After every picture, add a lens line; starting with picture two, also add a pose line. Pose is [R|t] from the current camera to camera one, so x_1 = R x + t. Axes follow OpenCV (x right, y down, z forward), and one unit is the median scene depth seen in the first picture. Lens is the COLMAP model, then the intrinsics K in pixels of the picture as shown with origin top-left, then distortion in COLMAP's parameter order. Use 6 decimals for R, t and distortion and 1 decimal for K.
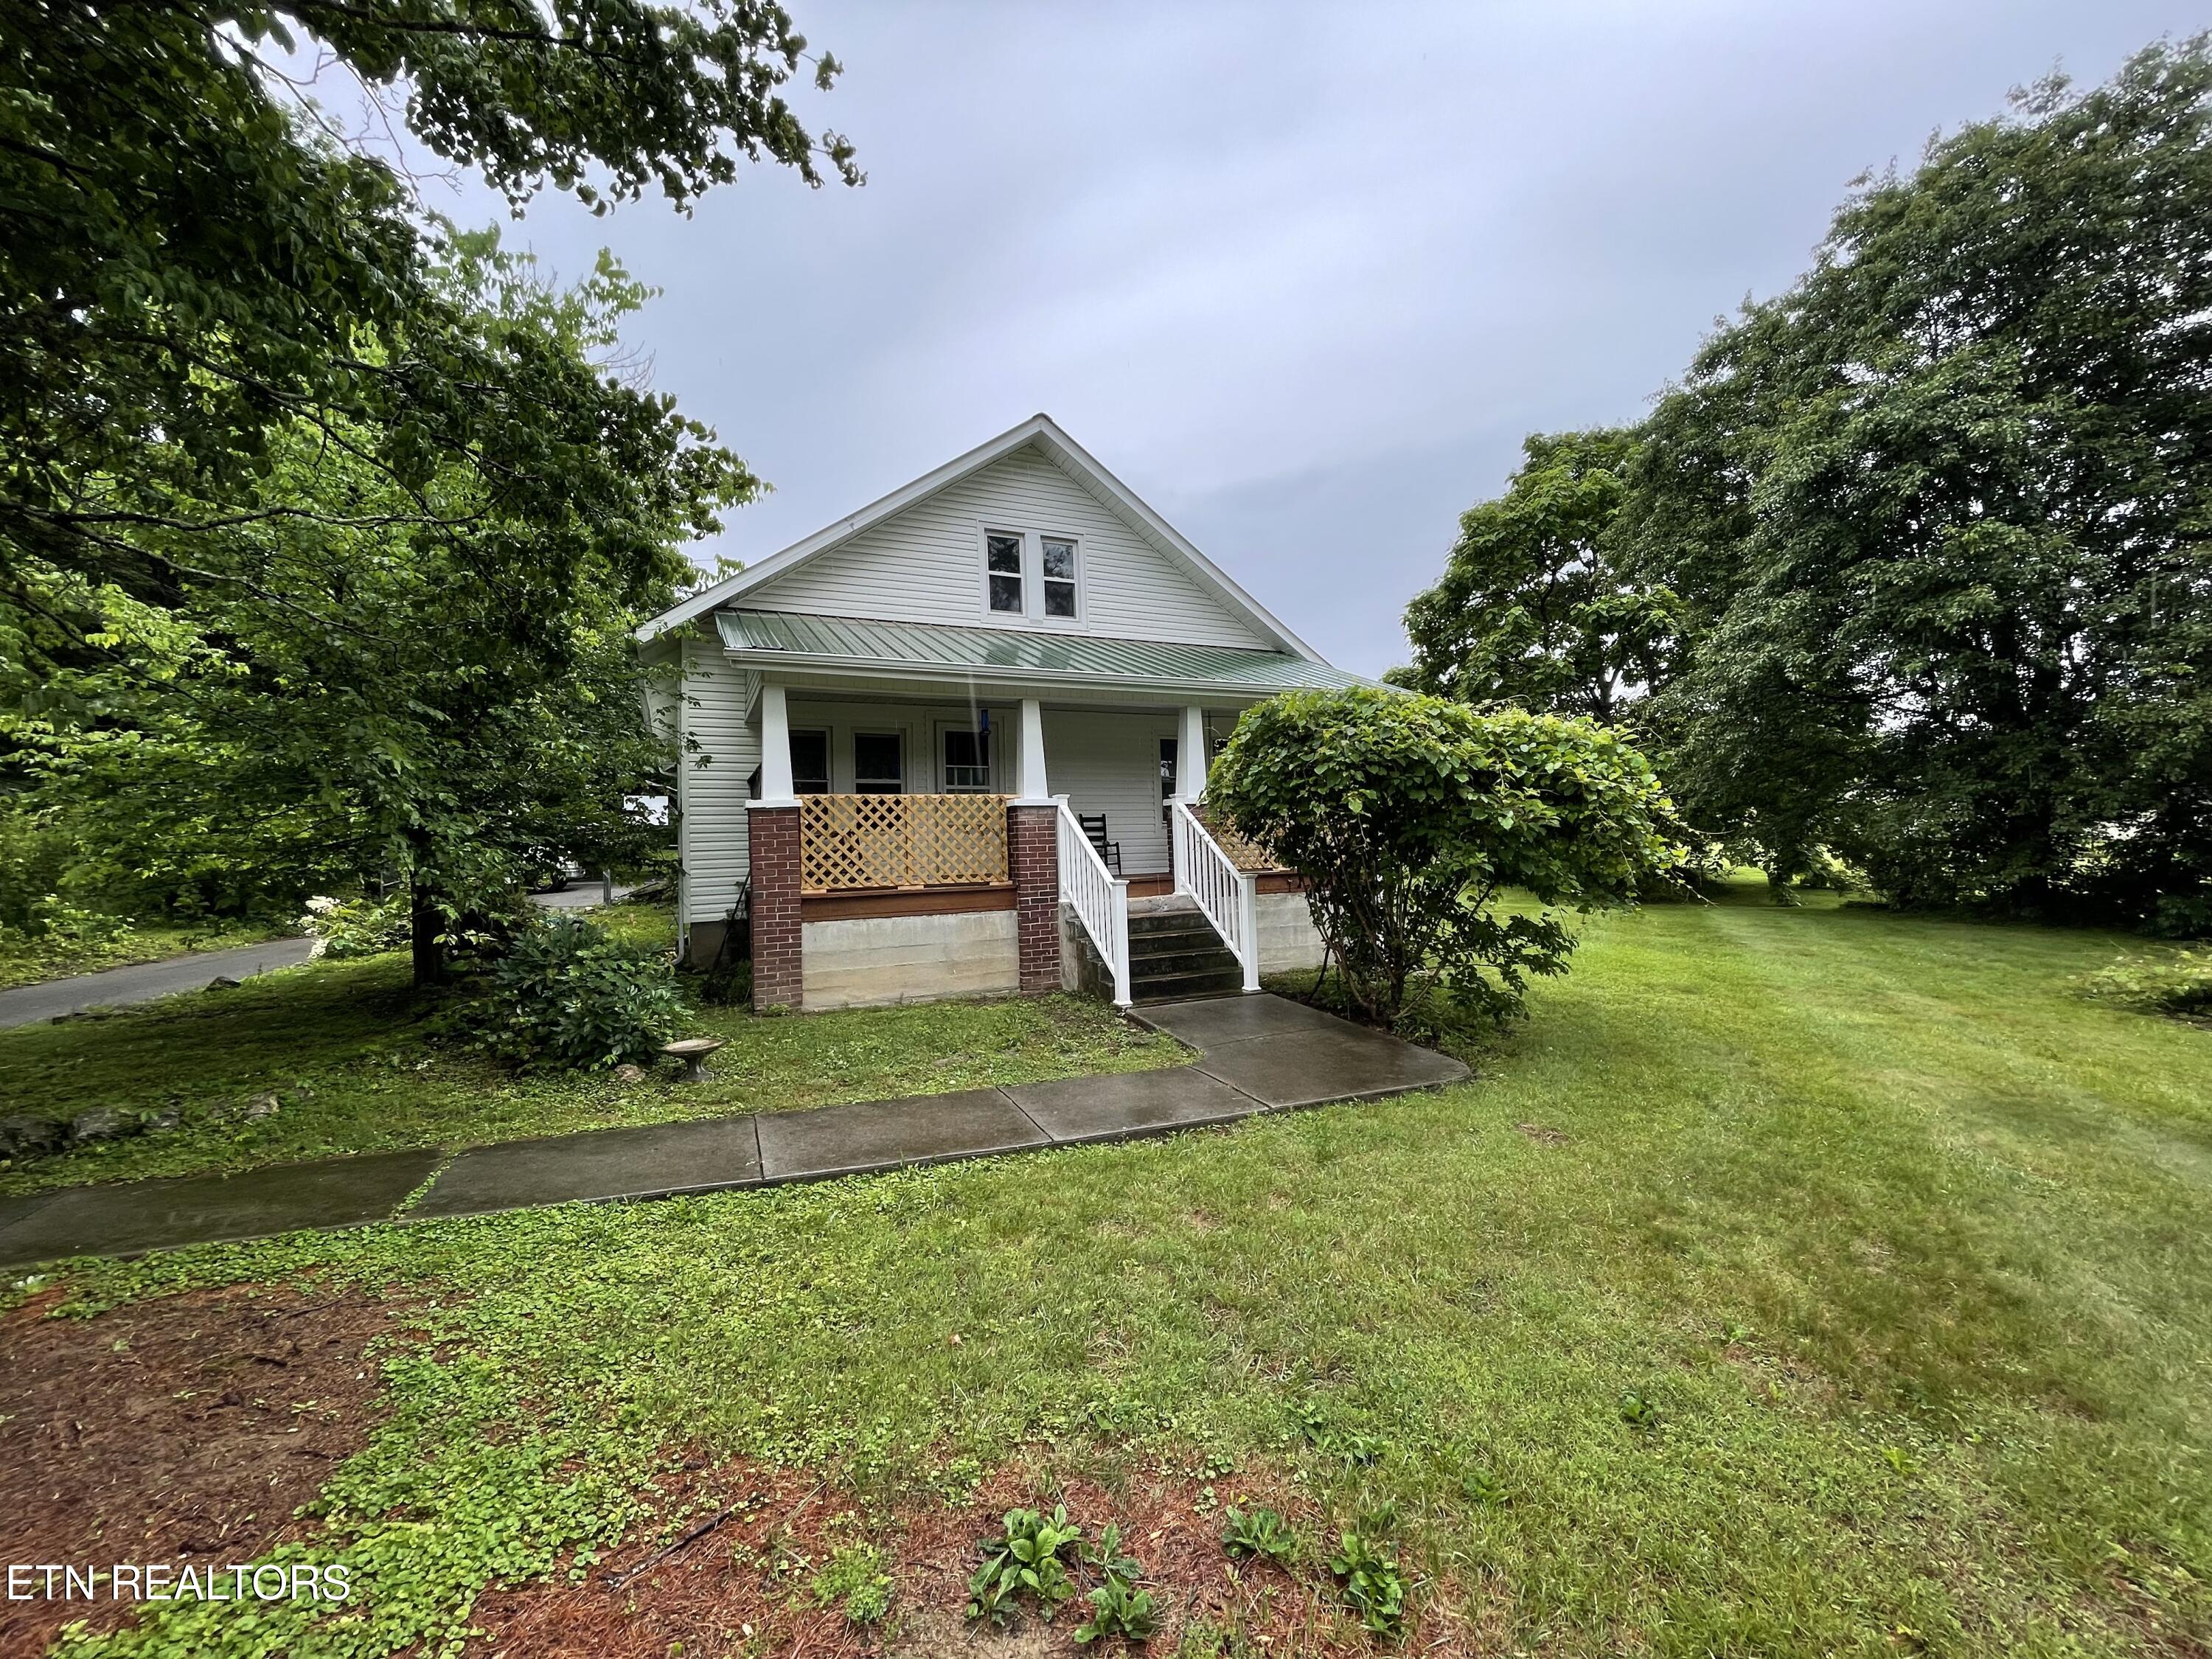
lens RADIAL K [[887.2, 0, 1102.1], [0, 887.2, 823.2], [0, 0, 1]] dist [-0.001227, -0.000893]
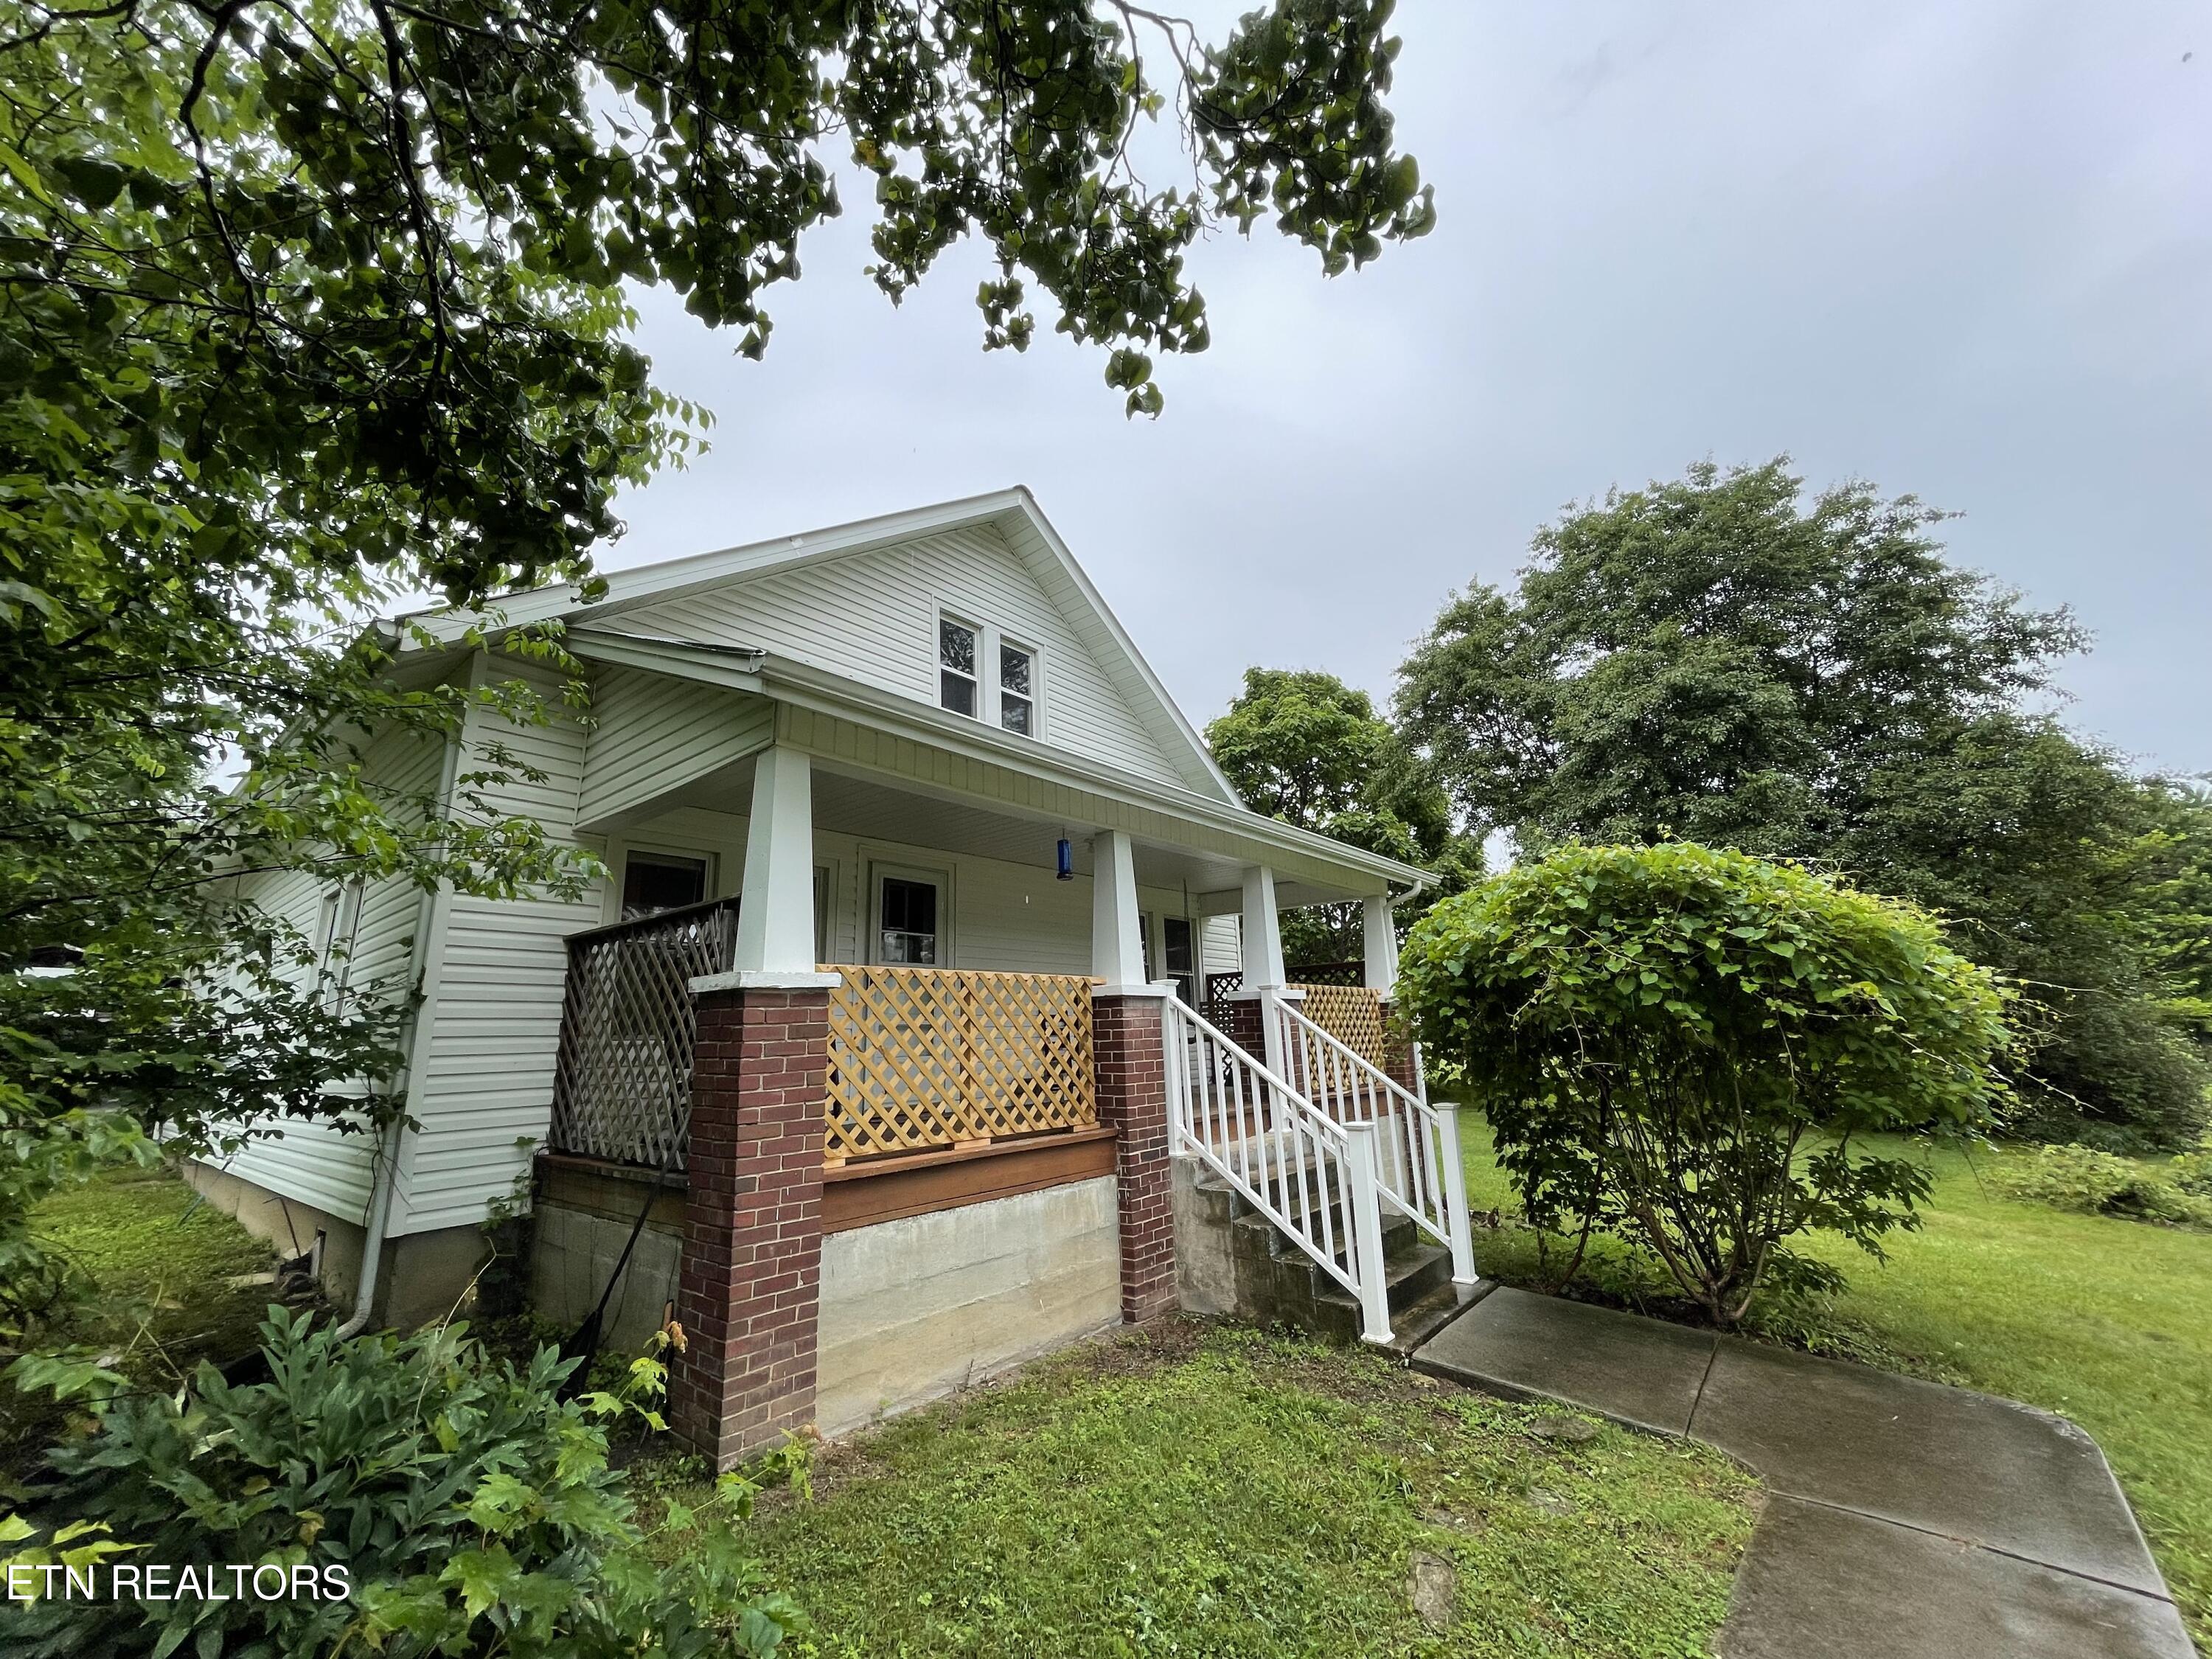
lens RADIAL K [[887.2, 0, 1102.2], [0, 887.2, 825.7], [0, 0, 1]] dist [-0.001227, -0.000893]
pose [[0.907153, 0.100145, 0.408710, -0.364241], [-0.008681, 0.975515, -0.219760, 0.001033], [-0.420710, 0.195808, 0.885812, 0.417963]]
